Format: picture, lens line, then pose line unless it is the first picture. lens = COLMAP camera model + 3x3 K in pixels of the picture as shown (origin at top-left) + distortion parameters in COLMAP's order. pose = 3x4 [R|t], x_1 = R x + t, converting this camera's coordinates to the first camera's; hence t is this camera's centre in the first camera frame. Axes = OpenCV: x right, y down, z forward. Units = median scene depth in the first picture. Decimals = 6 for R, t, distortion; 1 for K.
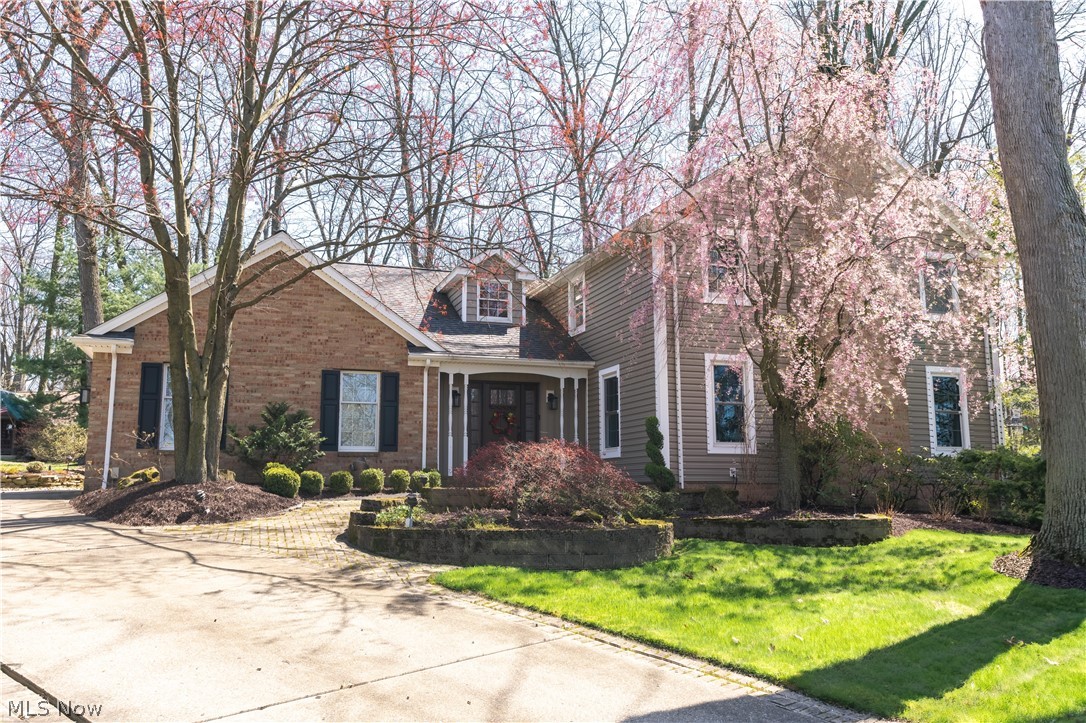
lens RADIAL K [[889.8, 0, 548.2], [0, 889.8, 358.5], [0, 0, 1]] dist [0.003384, -0.015422]
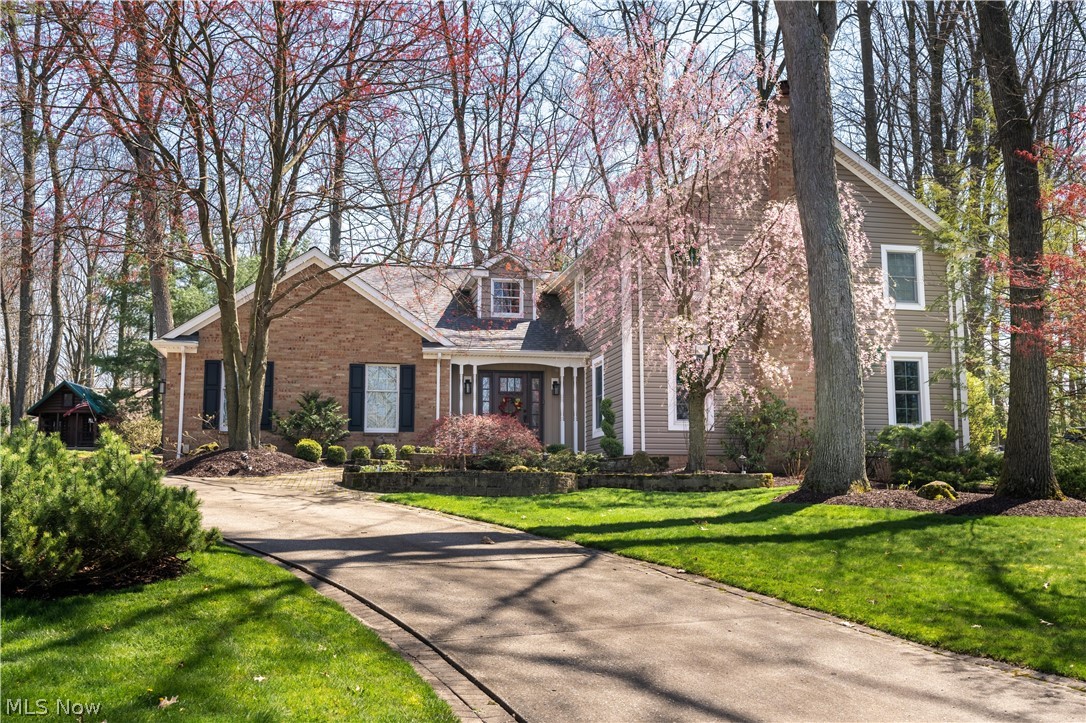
lens RADIAL K [[1056.7, 0, 540.7], [0, 1056.7, 361.9], [0, 0, 1]] dist [-0.005198, 0.000000]
pose [[0.991788, -0.016164, -0.126864, 0.169987], [0.018452, 0.999687, 0.016880, -0.008107], [0.126552, -0.019082, 0.991776, -0.349713]]
